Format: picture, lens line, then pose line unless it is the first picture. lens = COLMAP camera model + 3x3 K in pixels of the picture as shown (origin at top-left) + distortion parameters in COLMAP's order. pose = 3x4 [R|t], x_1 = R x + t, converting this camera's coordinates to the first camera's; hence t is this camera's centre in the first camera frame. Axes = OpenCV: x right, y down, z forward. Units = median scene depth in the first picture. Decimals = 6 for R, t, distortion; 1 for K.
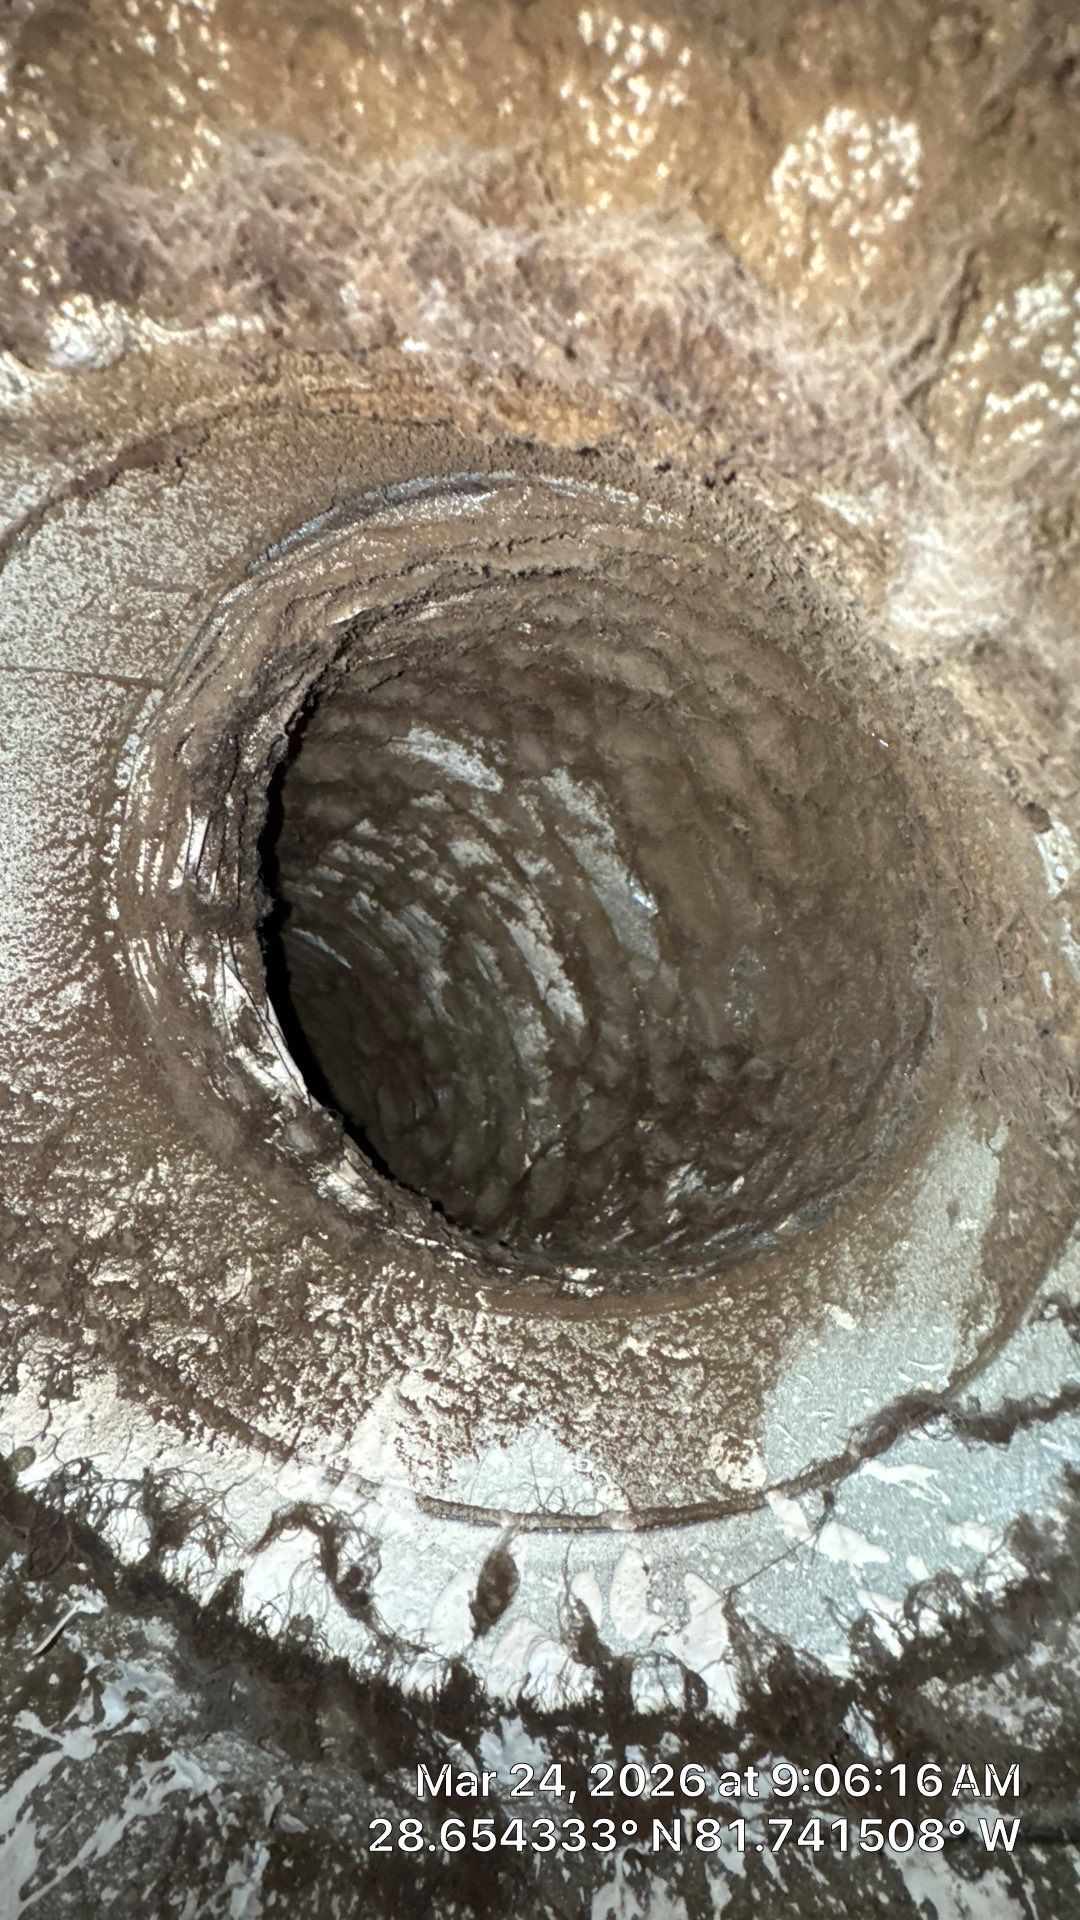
lens RADIAL K [[784.1, 0, 550.2], [0, 784.1, 971.2], [0, 0, 1]] dist [-0.004209, 0.000796]
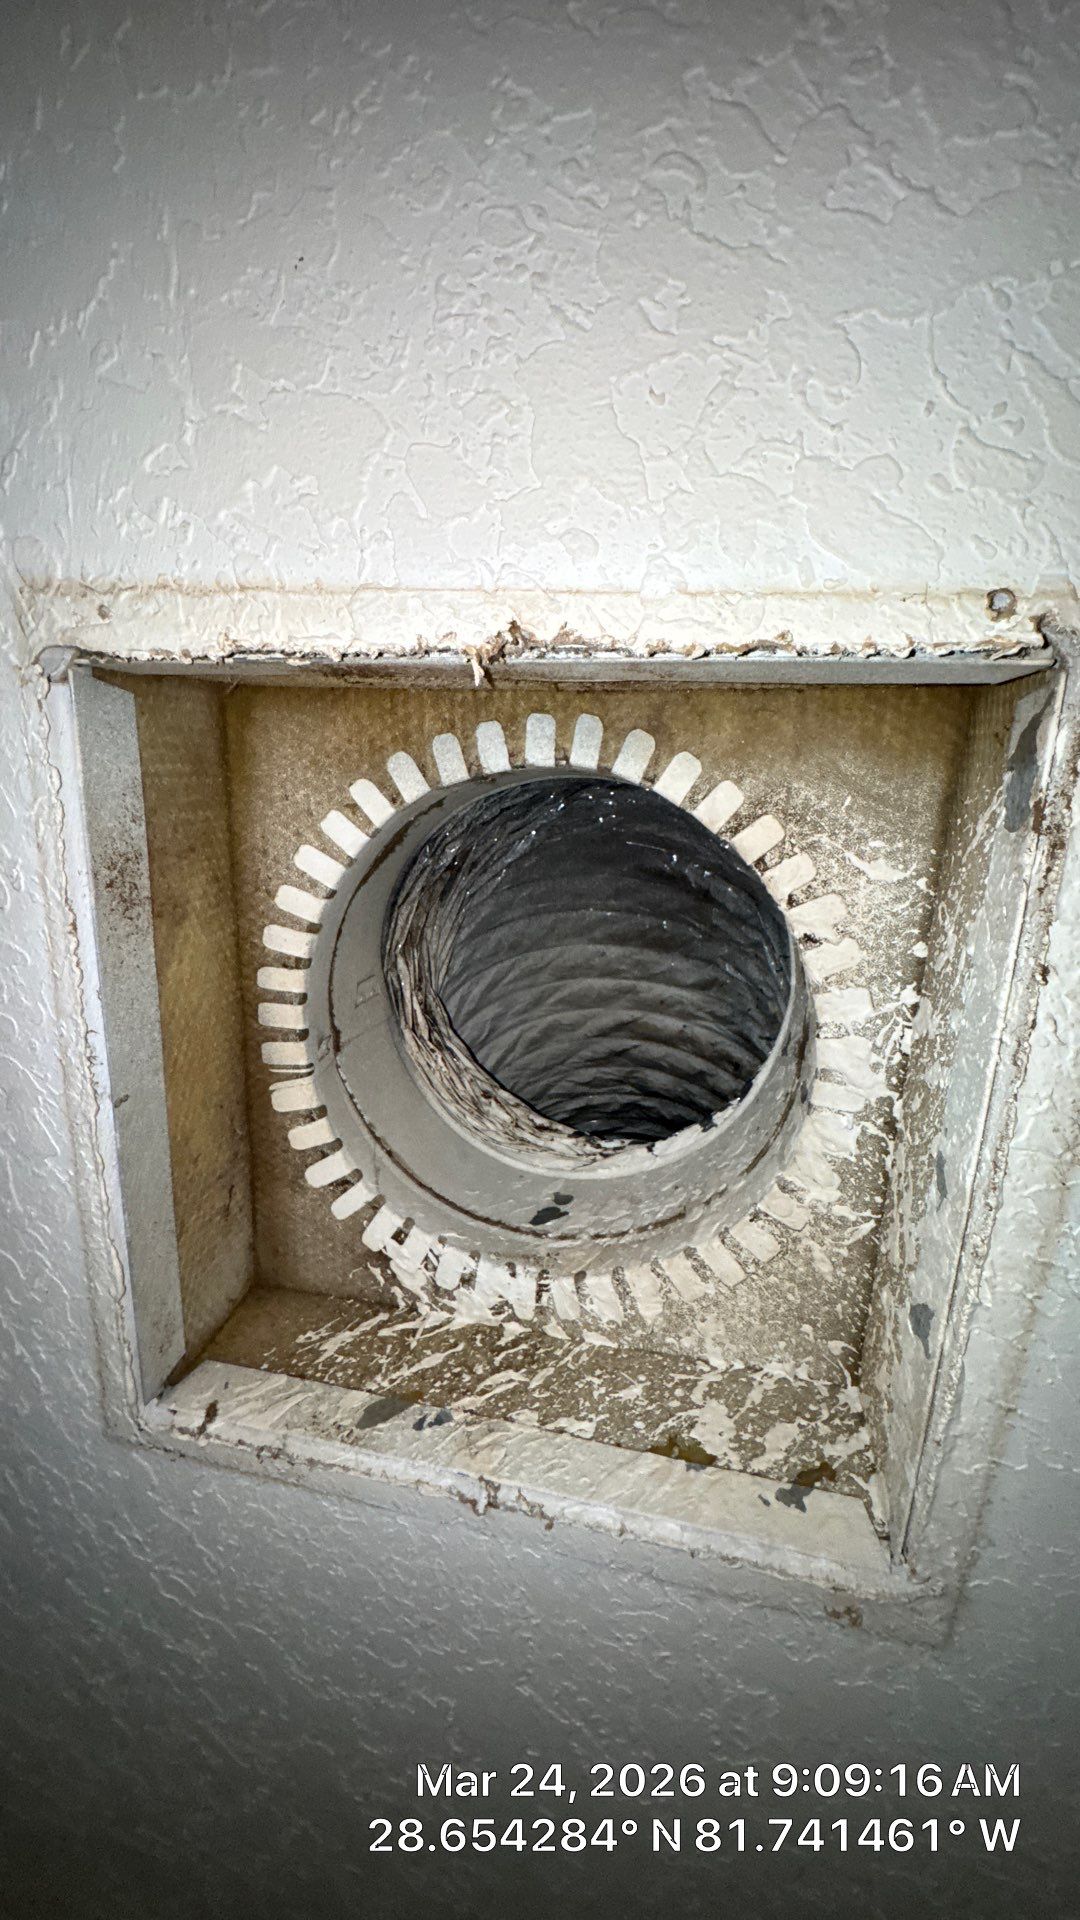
lens RADIAL K [[784.1, 0, 543.3], [0, 784.1, 953.5], [0, 0, 1]] dist [-0.004209, 0.000796]
pose [[0.600596, -0.794121, -0.093041, 0.121183], [0.708929, 0.582716, -0.397318, 0.654712], [0.369735, 0.172668, 0.912952, -0.850288]]
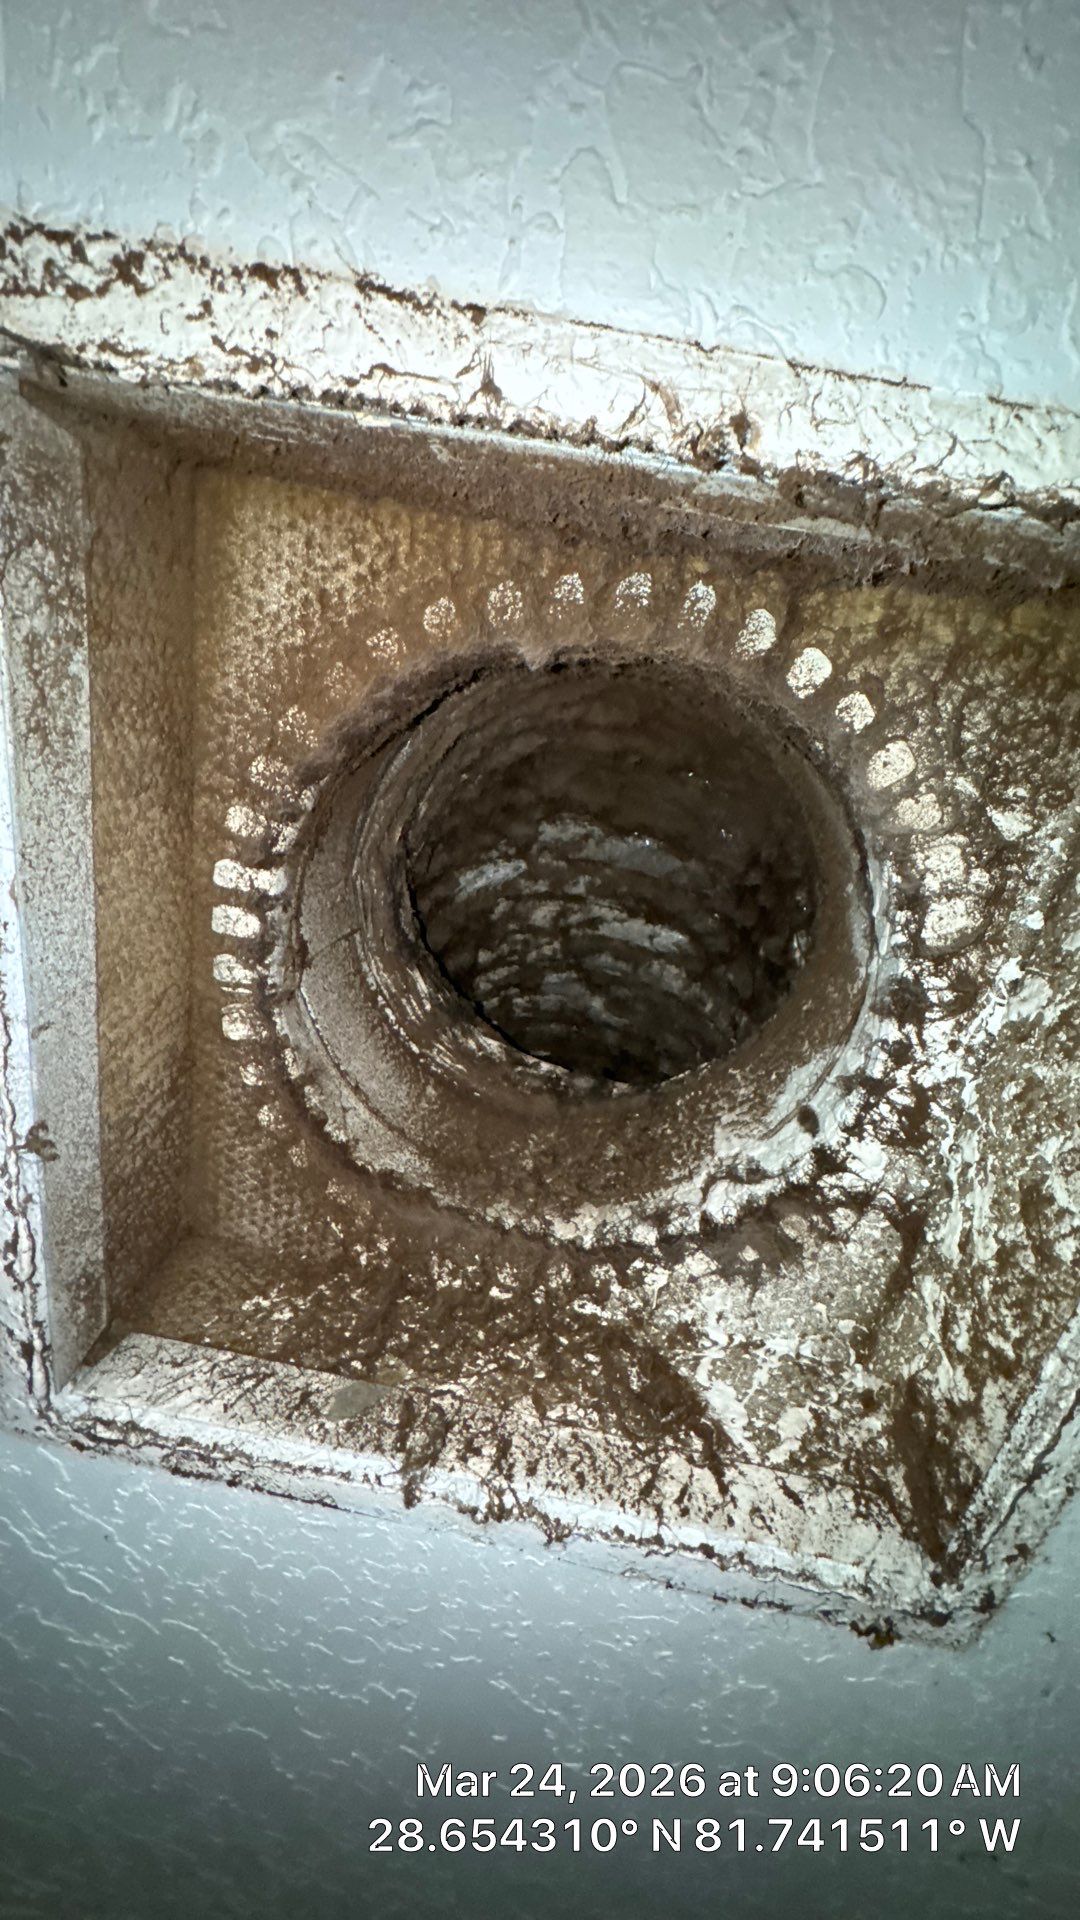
lens RADIAL K [[784.1, 0, 548.3], [0, 784.1, 957.9], [0, 0, 1]] dist [-0.004209, 0.000796]
pose [[0.684308, -0.722955, -0.095180, -0.030275], [0.696104, 0.686540, -0.210005, 0.368724], [0.217169, 0.077453, 0.973056, -0.690119]]
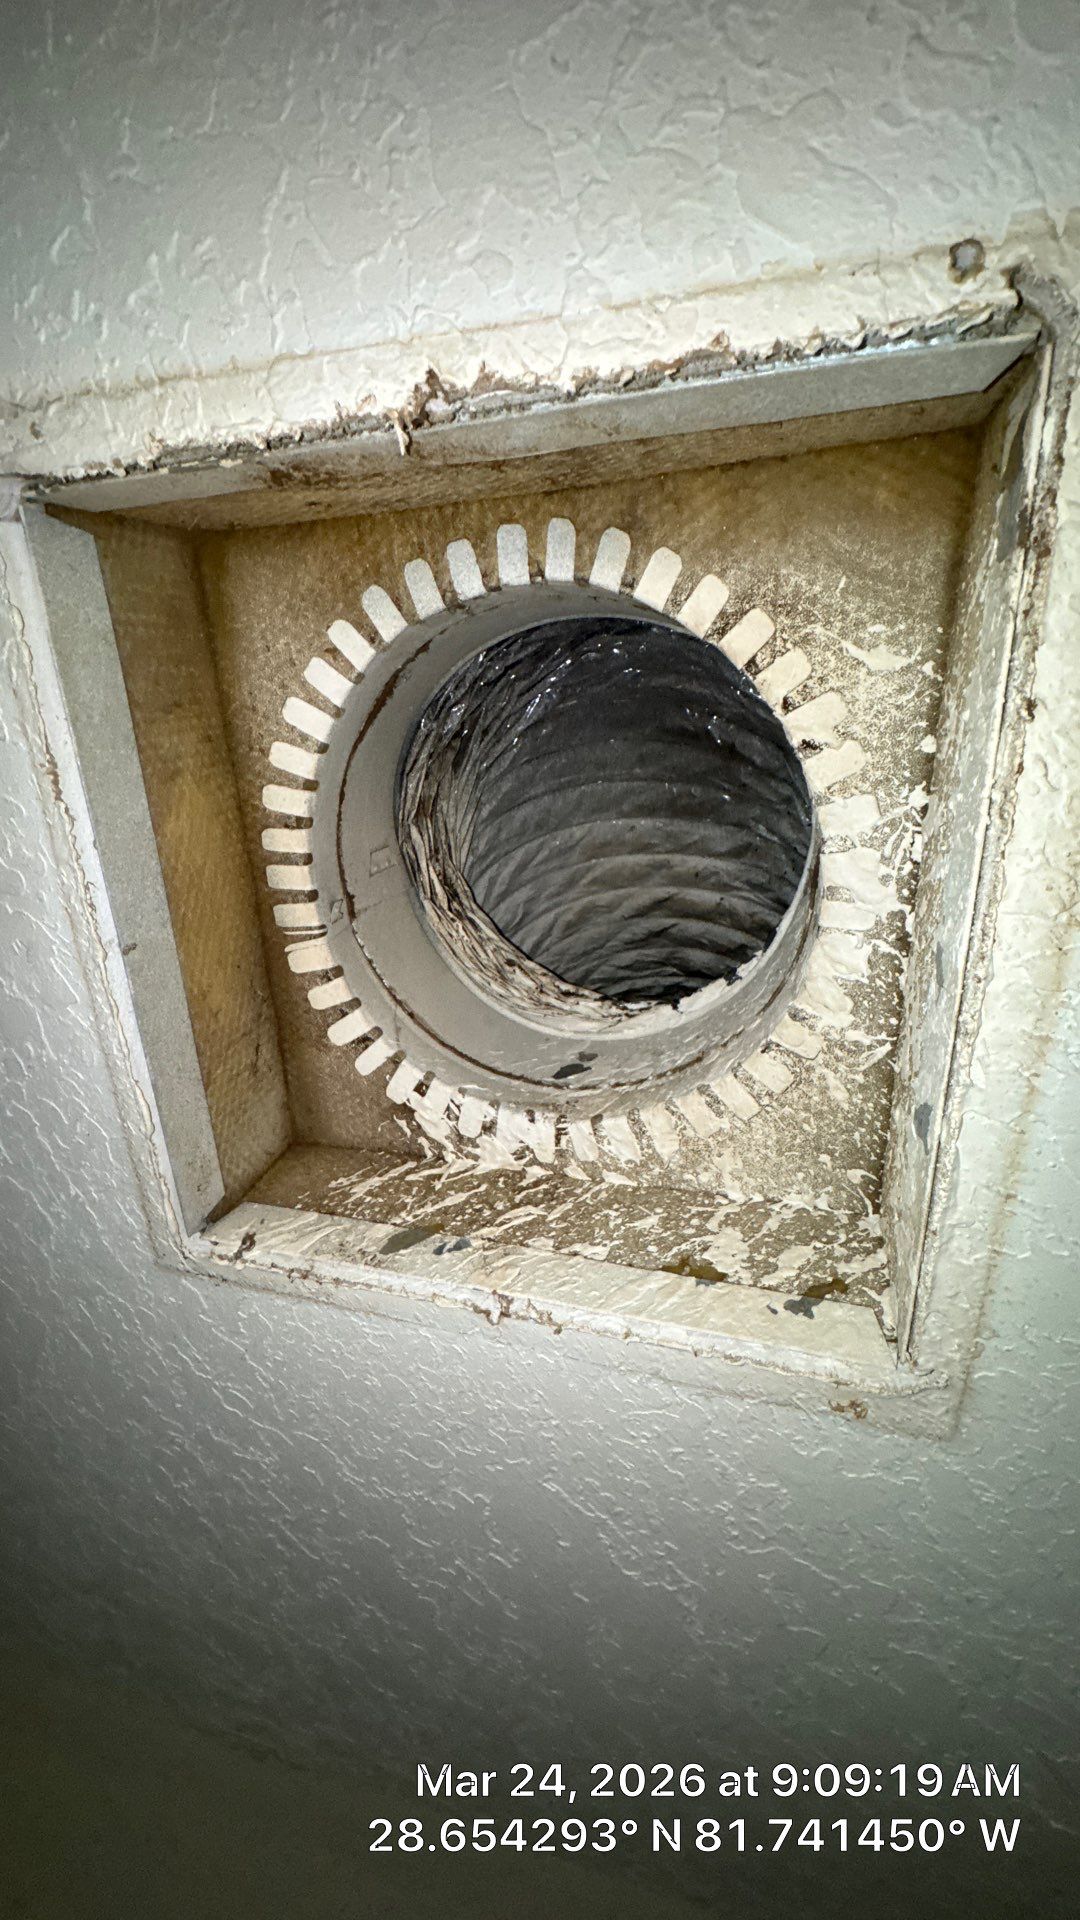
lens RADIAL K [[784.1, 0, 541.2], [0, 784.1, 958.0], [0, 0, 1]] dist [-0.004209, 0.000796]
pose [[0.542025, -0.809606, -0.225270, 0.065065], [0.702321, 0.583613, -0.407604, 0.837664], [0.461469, 0.062719, 0.884936, -0.752418]]
